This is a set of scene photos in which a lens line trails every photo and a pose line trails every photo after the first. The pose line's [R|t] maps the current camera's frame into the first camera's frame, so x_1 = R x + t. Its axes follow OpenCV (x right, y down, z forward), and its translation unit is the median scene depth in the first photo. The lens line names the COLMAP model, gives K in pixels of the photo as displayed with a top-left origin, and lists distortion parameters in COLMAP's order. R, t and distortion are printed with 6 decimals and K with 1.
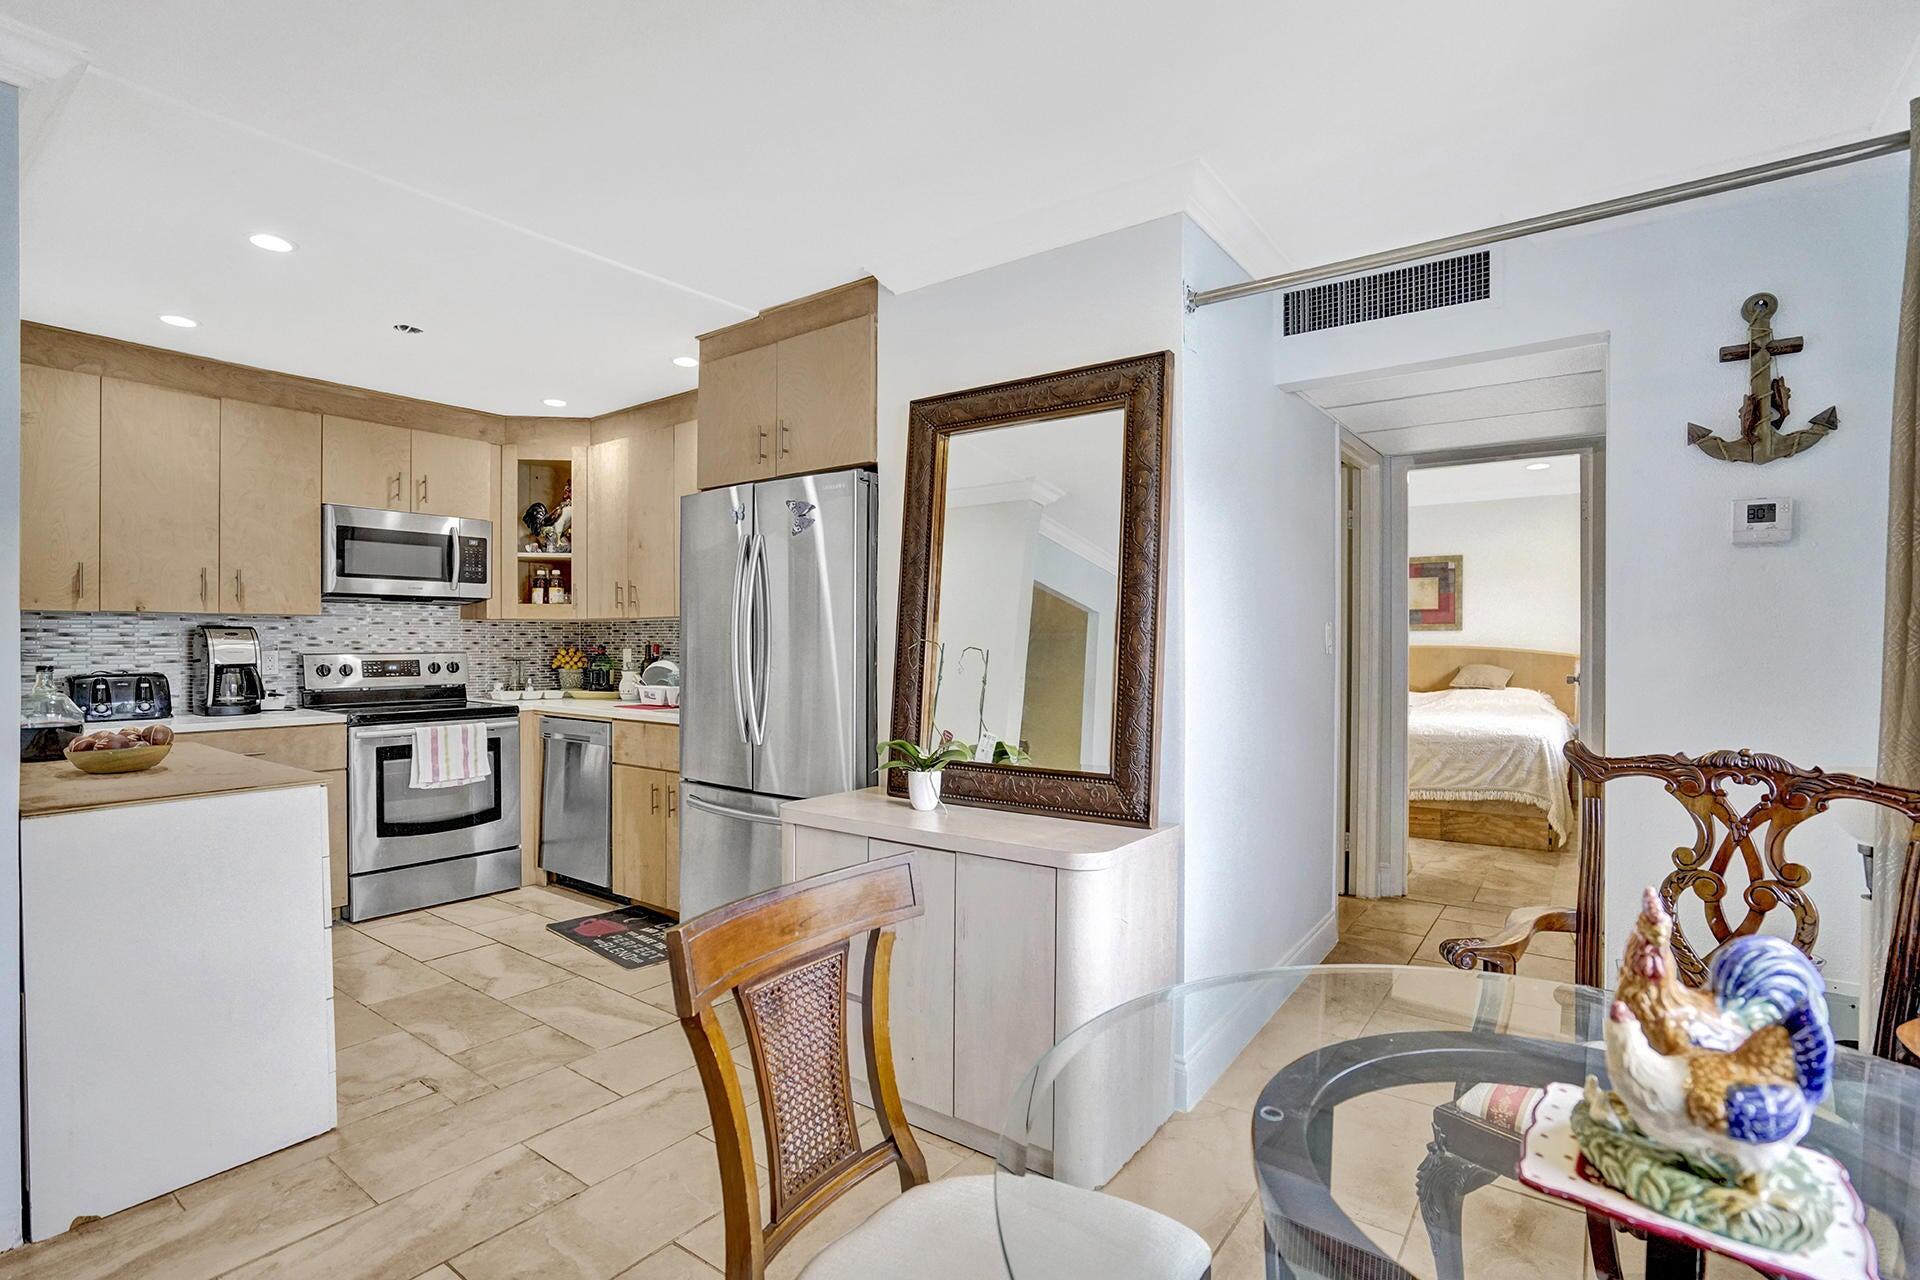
lens RADIAL K [[898.3, 0, 960.0], [0, 898.3, 640.0], [0, 0, 1]] dist [-0.001261, 0.001138]
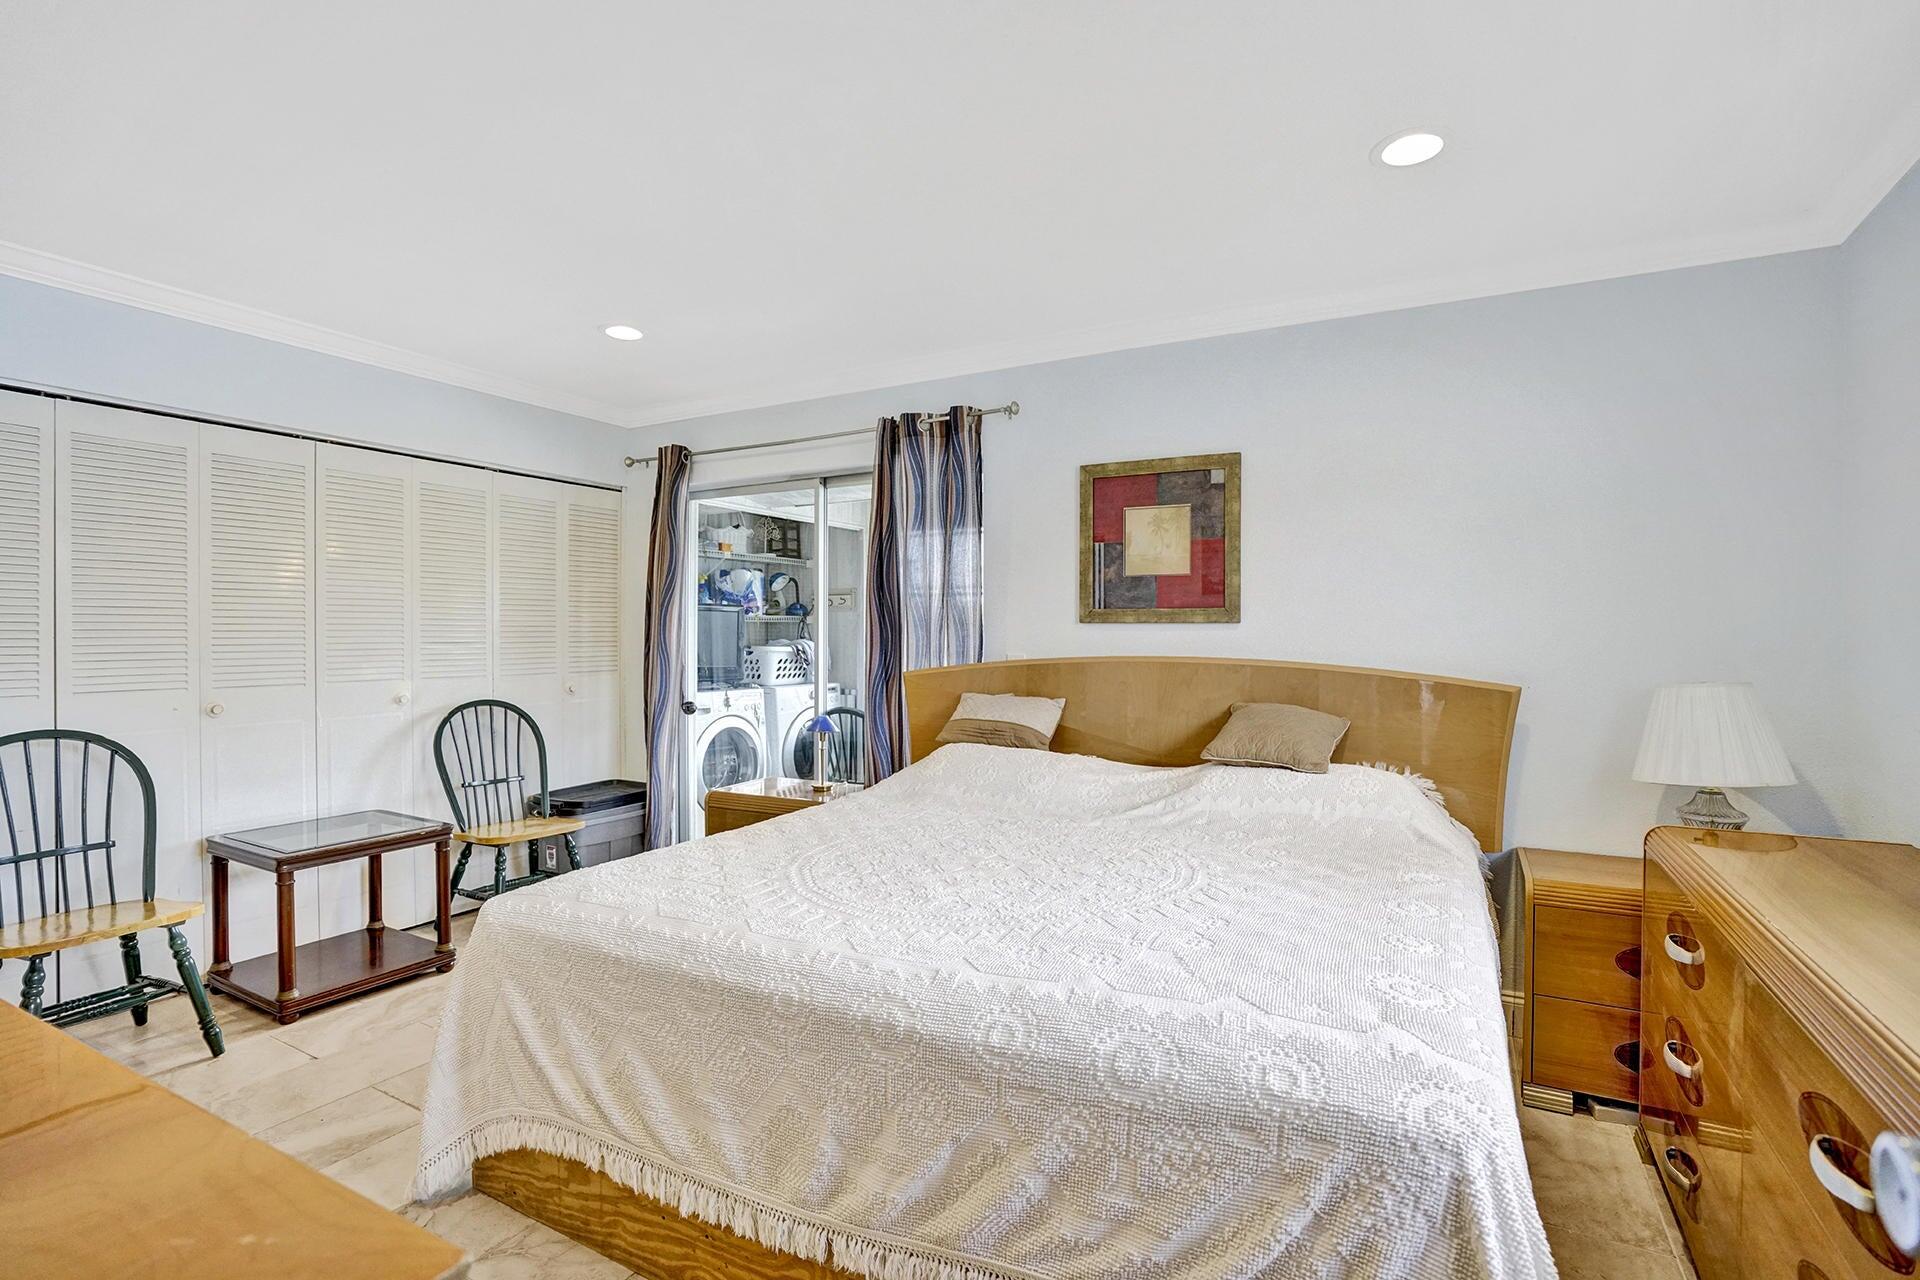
lens RADIAL K [[898.3, 0, 960.0], [0, 898.3, 640.0], [0, 0, 1]] dist [-0.001261, 0.001138]
pose [[0.990645, 0.004105, 0.136404, 0.664198], [-0.003551, 0.999984, -0.004308, -0.001195], [-0.136420, 0.003784, 0.990644, 1.065482]]
